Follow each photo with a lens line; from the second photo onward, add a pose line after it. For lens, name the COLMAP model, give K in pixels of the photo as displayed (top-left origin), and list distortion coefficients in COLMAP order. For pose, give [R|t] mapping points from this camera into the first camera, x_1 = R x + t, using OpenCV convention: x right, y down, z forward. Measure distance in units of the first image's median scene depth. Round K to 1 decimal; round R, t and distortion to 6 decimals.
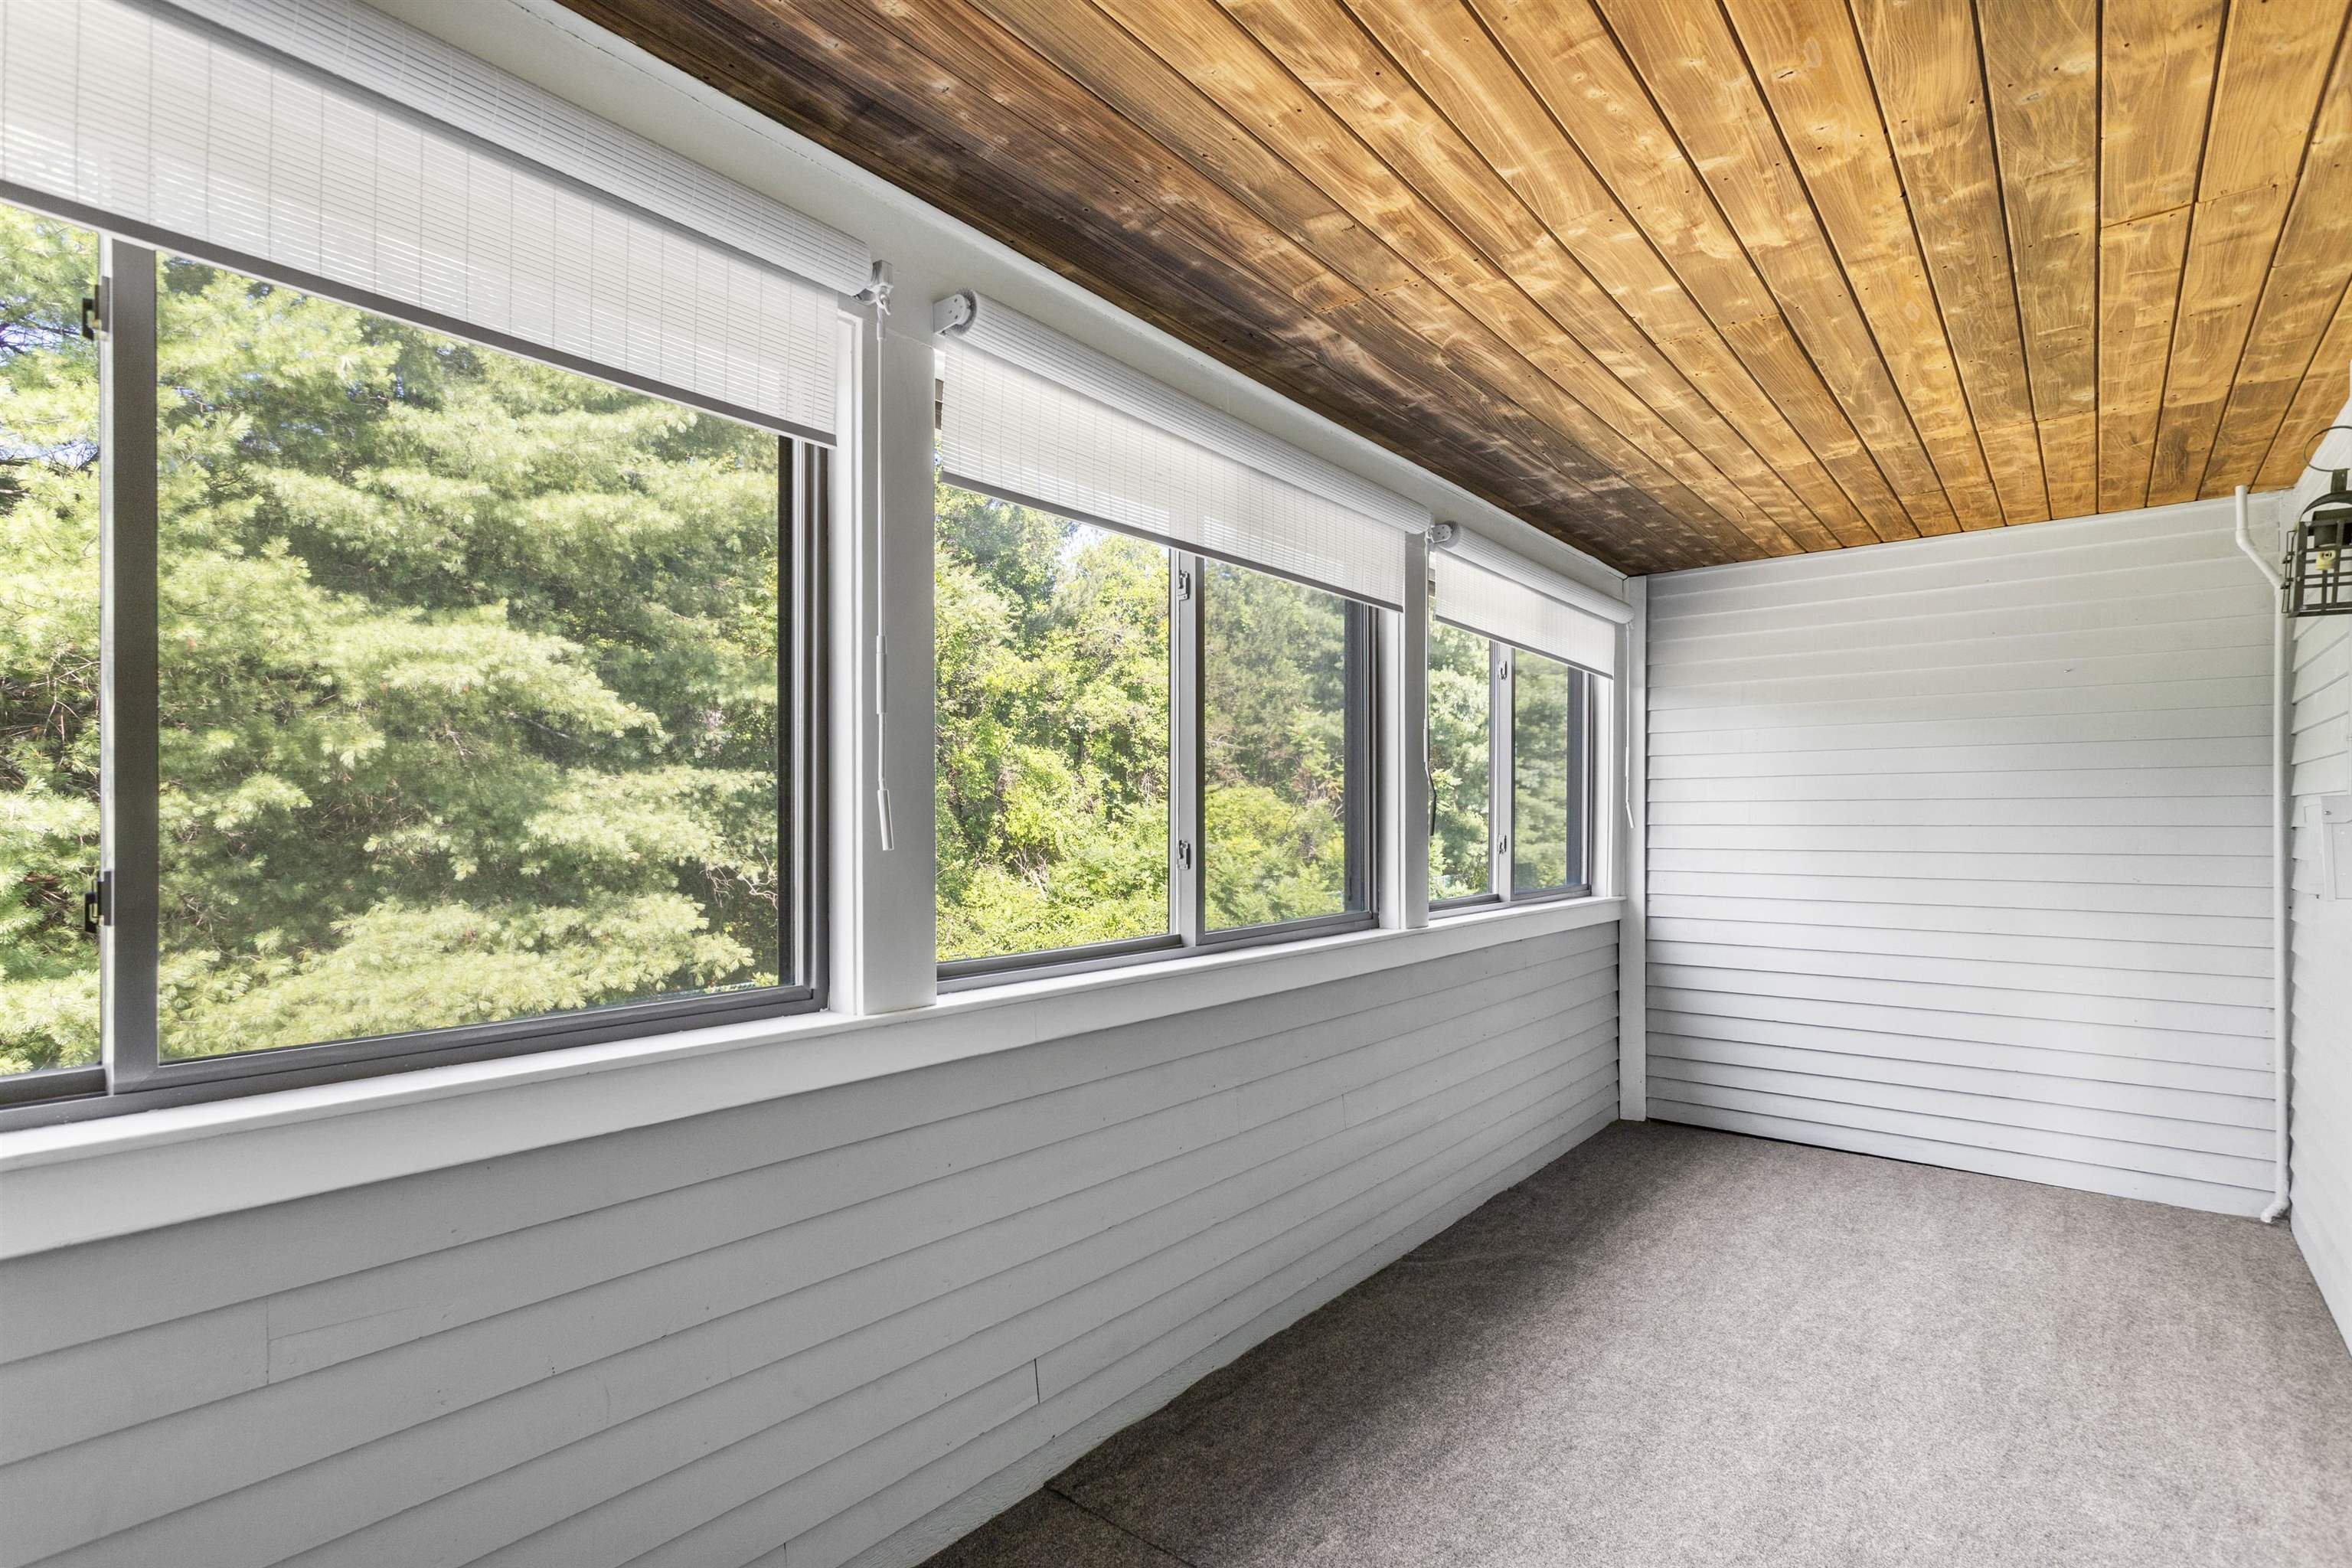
lens RADIAL K [[1128.6, 0, 1176.2], [0, 1128.6, 813.1], [0, 0, 1]] dist [0.000924, 0.000440]
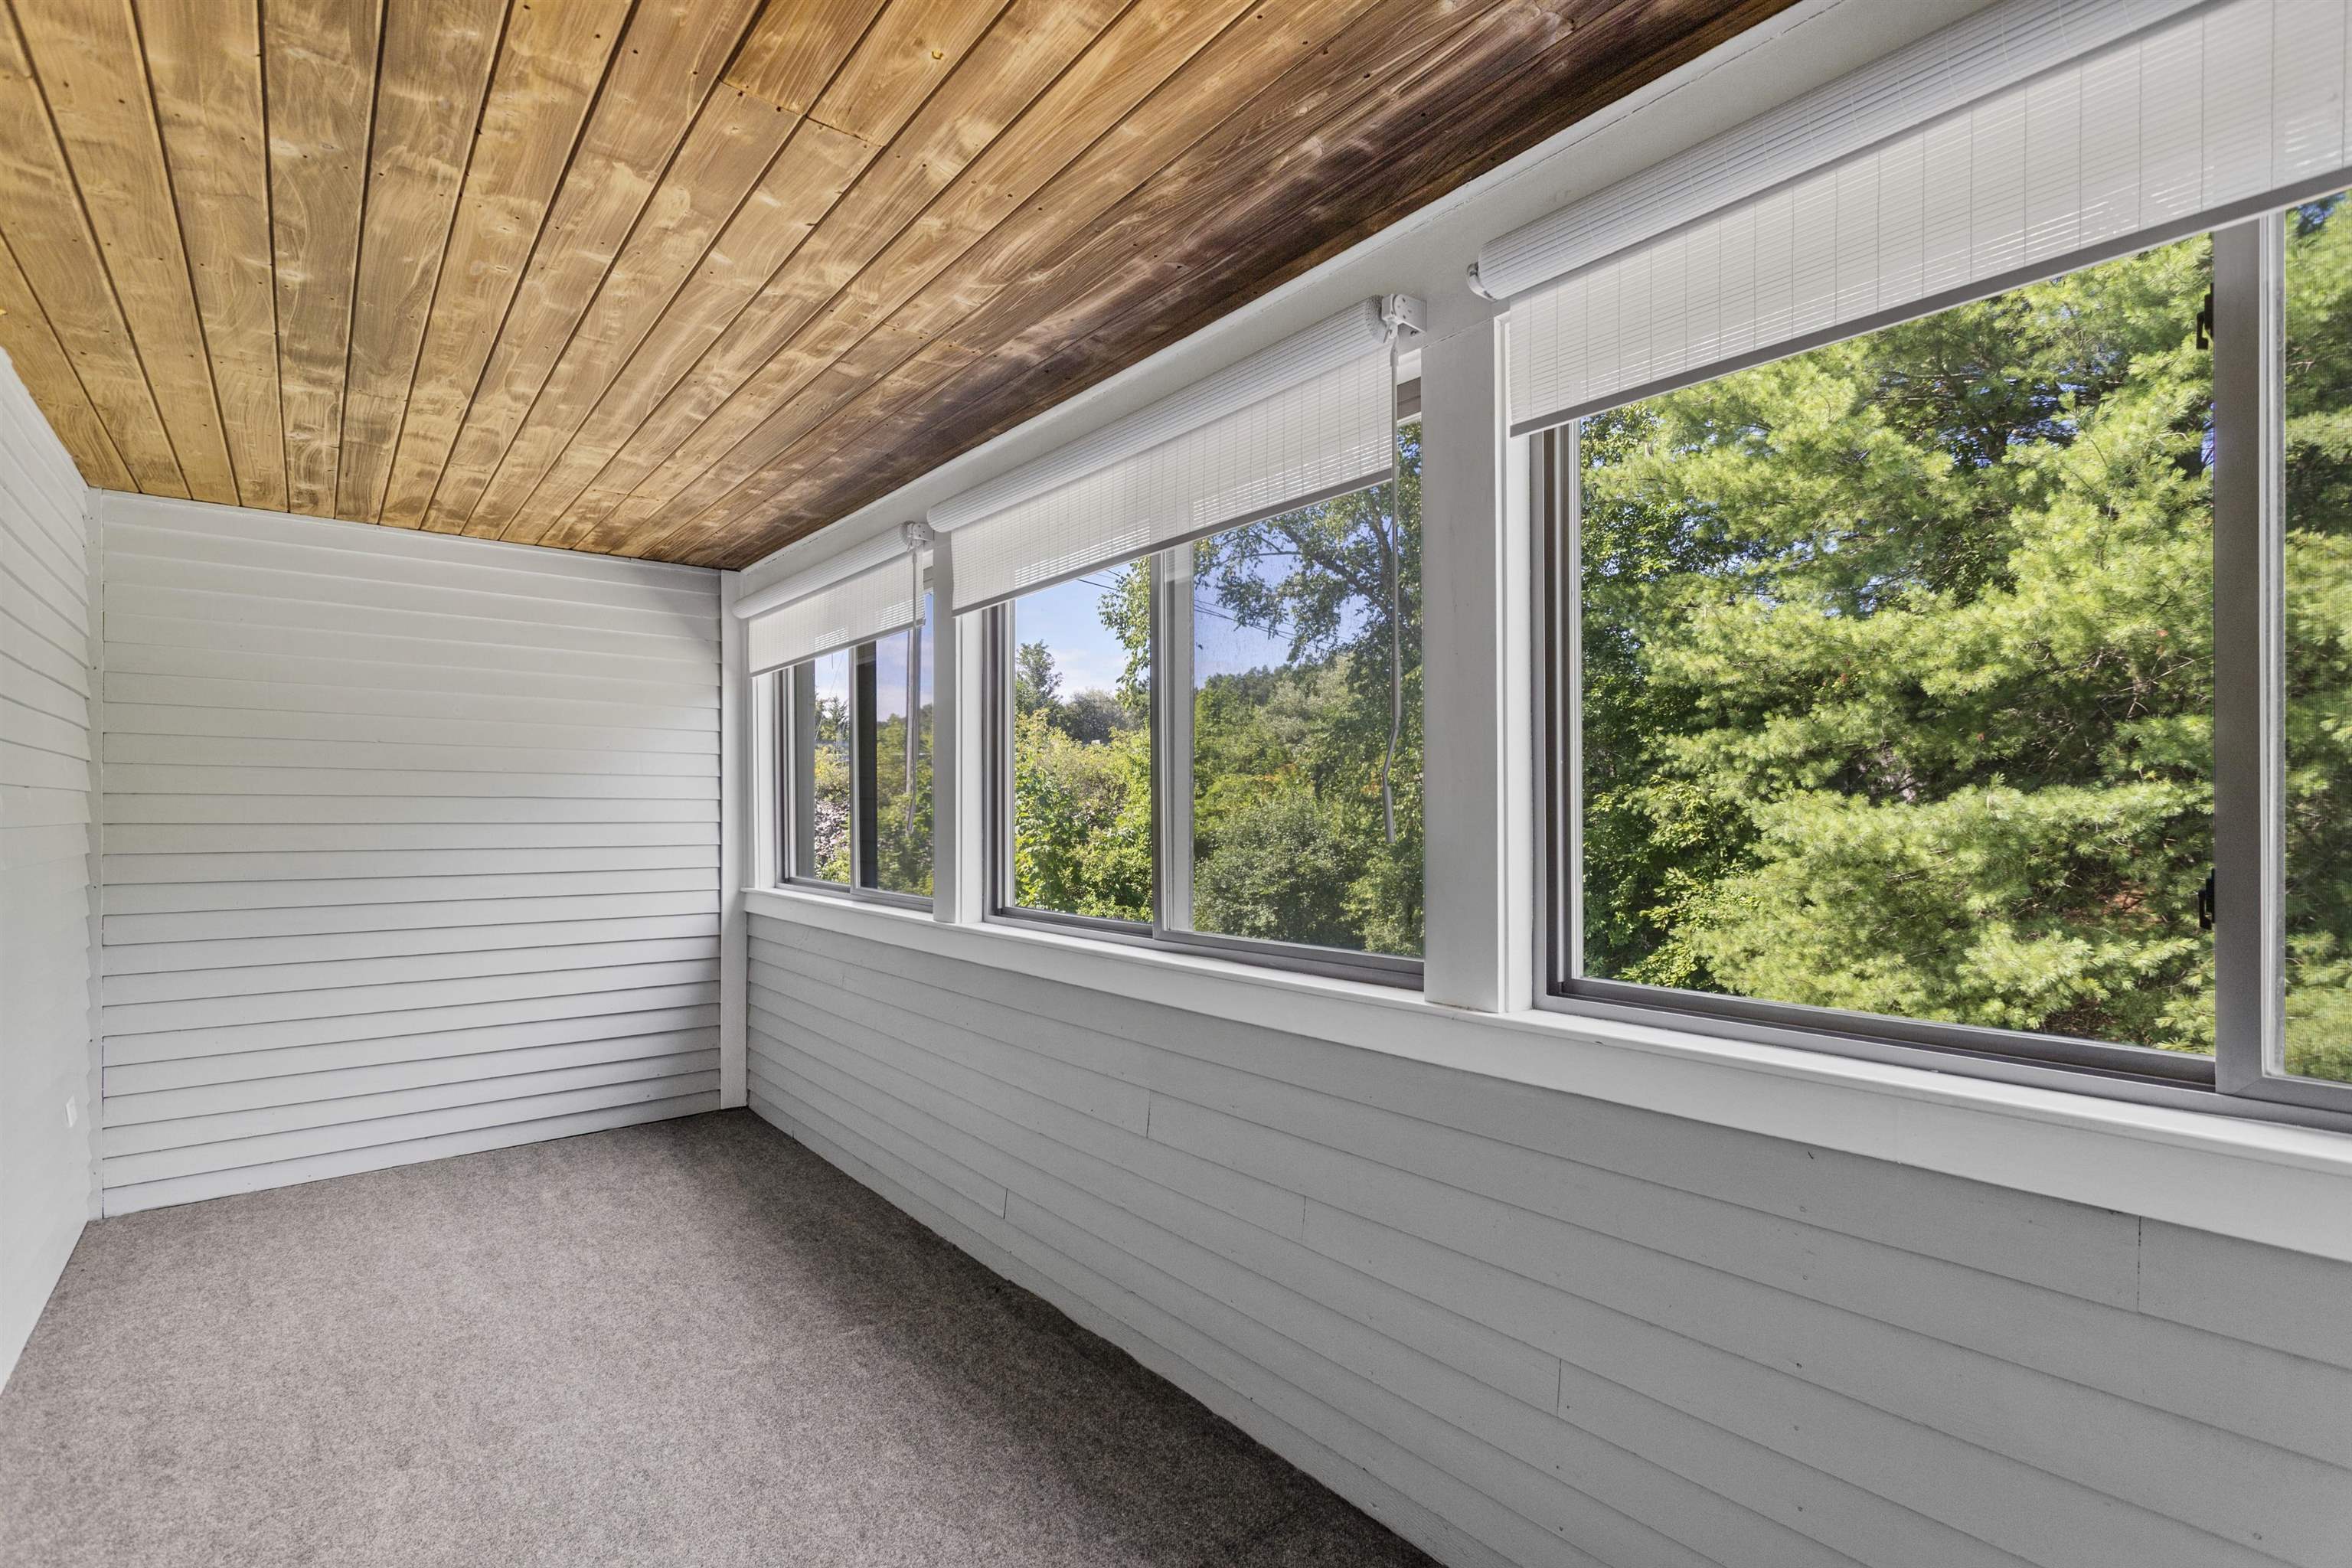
lens RADIAL K [[1128.6, 0, 1176.2], [0, 1128.6, 813.1], [0, 0, 1]] dist [0.000924, 0.000440]
pose [[-0.229385, 0.002522, -0.973332, 1.037695], [0.006050, 0.999981, 0.001165, -0.001101], [0.973317, -0.005621, -0.229396, 1.299122]]
